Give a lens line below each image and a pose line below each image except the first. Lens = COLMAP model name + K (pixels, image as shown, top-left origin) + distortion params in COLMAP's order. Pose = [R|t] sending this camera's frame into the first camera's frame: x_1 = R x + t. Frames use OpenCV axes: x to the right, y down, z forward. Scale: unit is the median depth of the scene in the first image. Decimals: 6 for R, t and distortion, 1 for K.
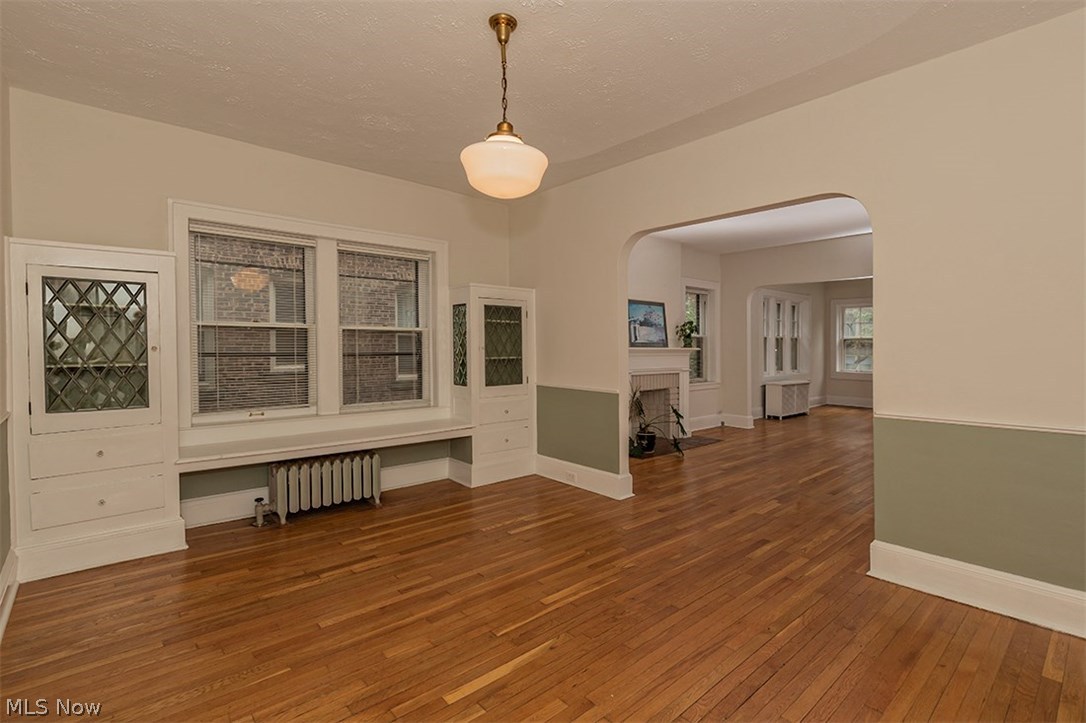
lens RADIAL K [[505.3, 0, 524.4], [0, 505.3, 342.5], [0, 0, 1]] dist [0.006585, 0.000565]
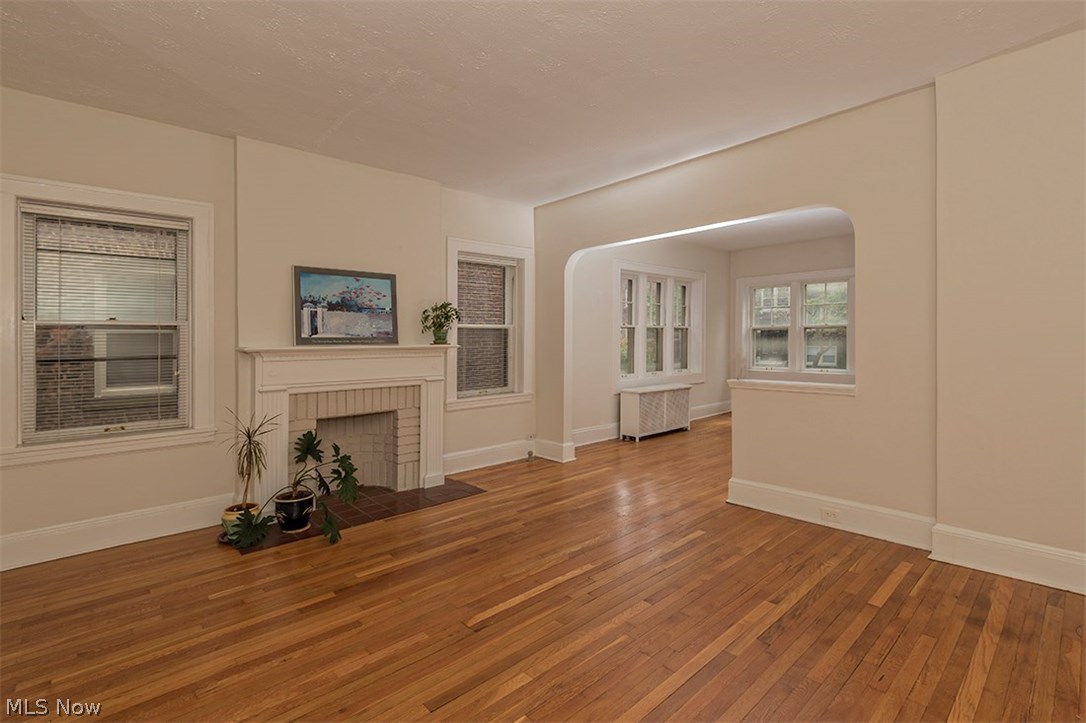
lens RADIAL K [[505.3, 0, 525.3], [0, 505.3, 356.7], [0, 0, 1]] dist [0.006585, 0.000565]
pose [[0.999730, -0.016491, 0.016396, 0.370992], [0.015897, 0.999234, 0.035752, 0.003891], [-0.016973, -0.035482, 0.999226, 0.313771]]
